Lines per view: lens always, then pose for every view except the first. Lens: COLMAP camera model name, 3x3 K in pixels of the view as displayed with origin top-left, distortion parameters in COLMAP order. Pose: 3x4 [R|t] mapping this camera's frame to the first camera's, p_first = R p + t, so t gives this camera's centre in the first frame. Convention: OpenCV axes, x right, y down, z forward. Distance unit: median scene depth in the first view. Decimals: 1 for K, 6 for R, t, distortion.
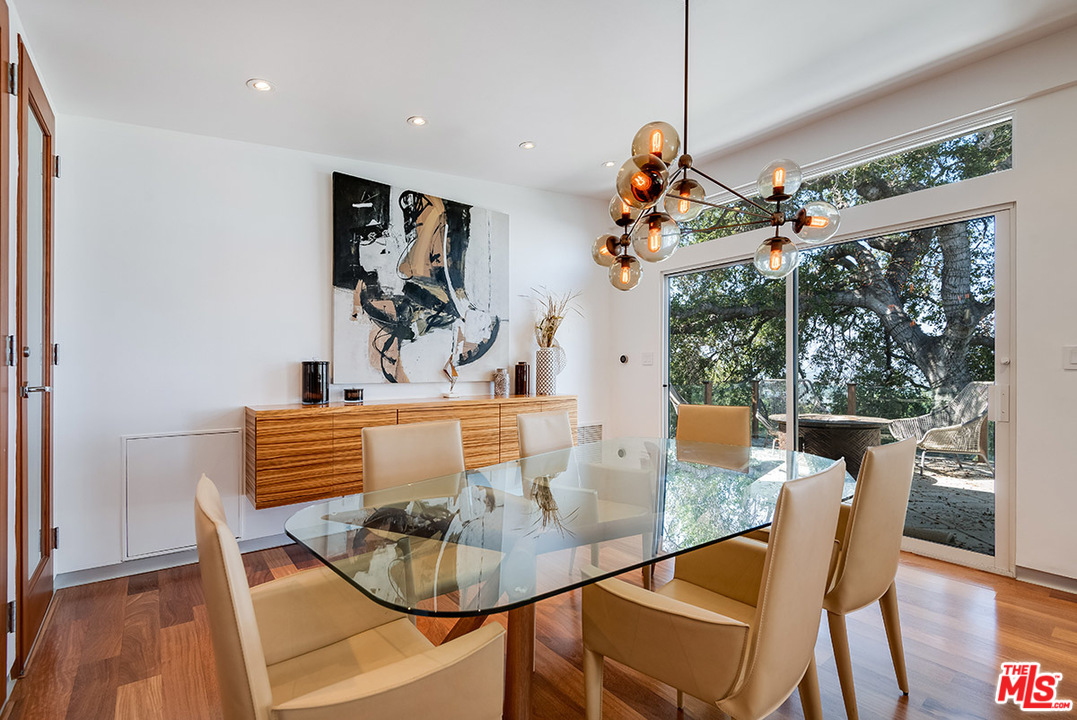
lens RADIAL K [[491.0, 0, 539.0], [0, 491.0, 369.6], [0, 0, 1]] dist [0.002336, -0.000295]
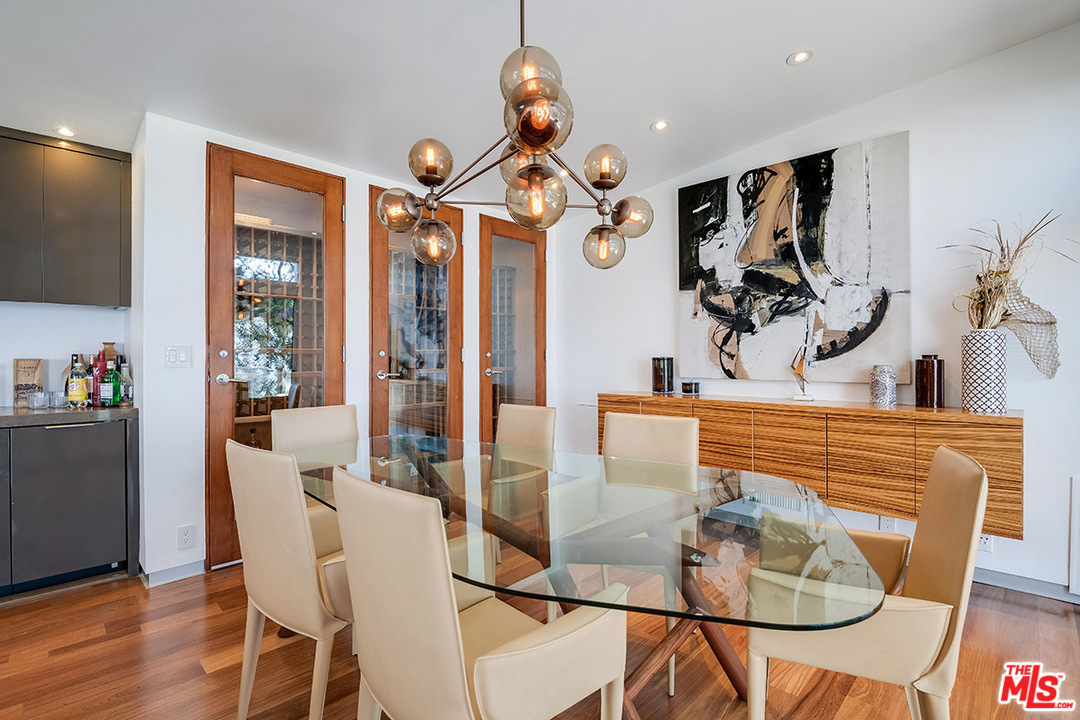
lens RADIAL K [[492.4, 0, 541.3], [0, 492.4, 355.7], [0, 0, 1]] dist [0.002336, -0.000295]
pose [[0.125354, -0.010583, -0.992056, 0.599844], [-0.006115, 0.999916, -0.011440, -0.004756], [0.992093, 0.007500, 0.125278, 0.499534]]
